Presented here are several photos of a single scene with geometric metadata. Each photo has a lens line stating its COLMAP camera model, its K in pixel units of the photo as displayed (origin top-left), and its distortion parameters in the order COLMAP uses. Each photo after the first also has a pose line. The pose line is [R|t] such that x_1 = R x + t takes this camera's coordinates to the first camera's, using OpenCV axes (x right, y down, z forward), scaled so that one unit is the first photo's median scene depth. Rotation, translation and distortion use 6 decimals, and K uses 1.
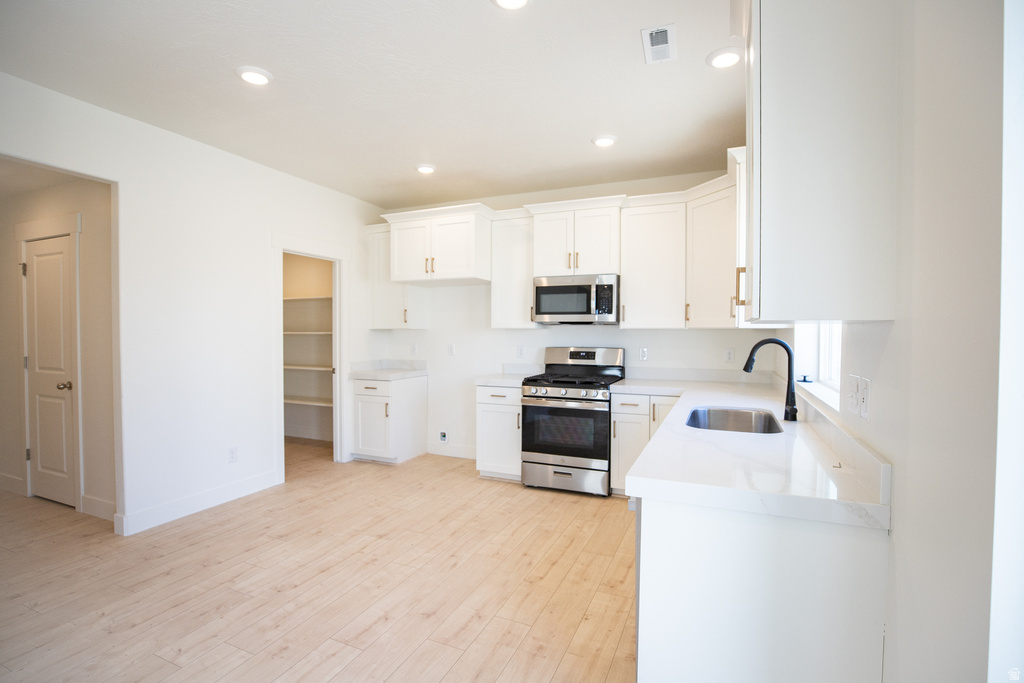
lens RADIAL K [[469.1, 0, 512.0], [0, 469.1, 341.5], [0, 0, 1]] dist [-0.027423, 0.000602]
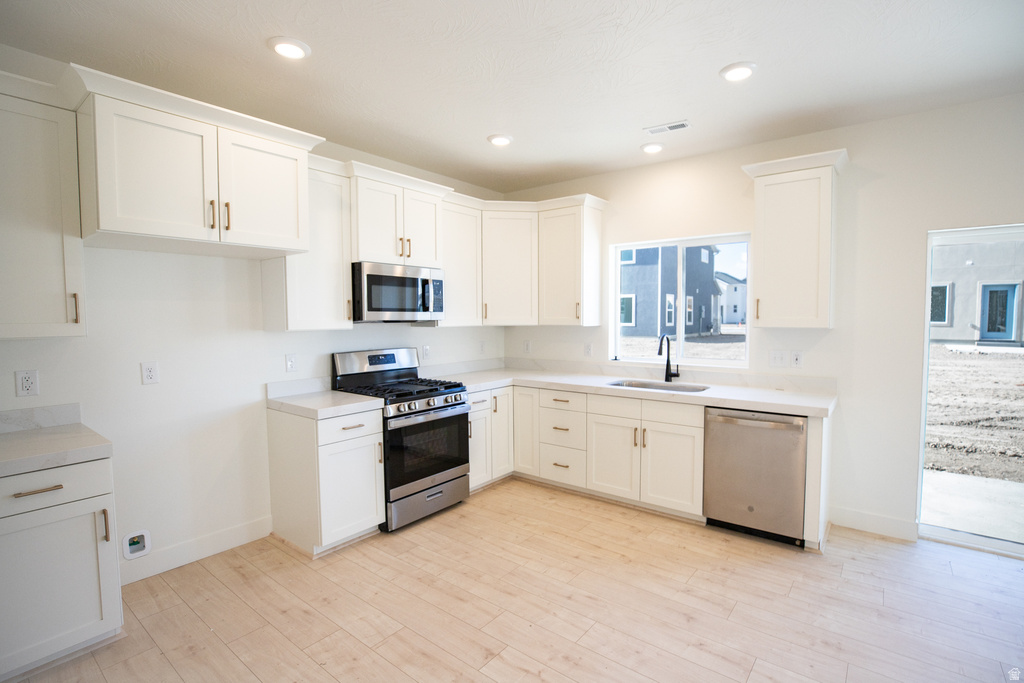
lens RADIAL K [[492.0, 0, 512.0], [0, 492.0, 341.5], [0, 0, 1]] dist [-0.033918, 0.000564]
pose [[0.244722, -0.056675, 0.967935, -0.733381], [0.022259, 0.998355, 0.052828, -0.049604], [-0.969338, 0.008617, 0.245581, 0.638550]]
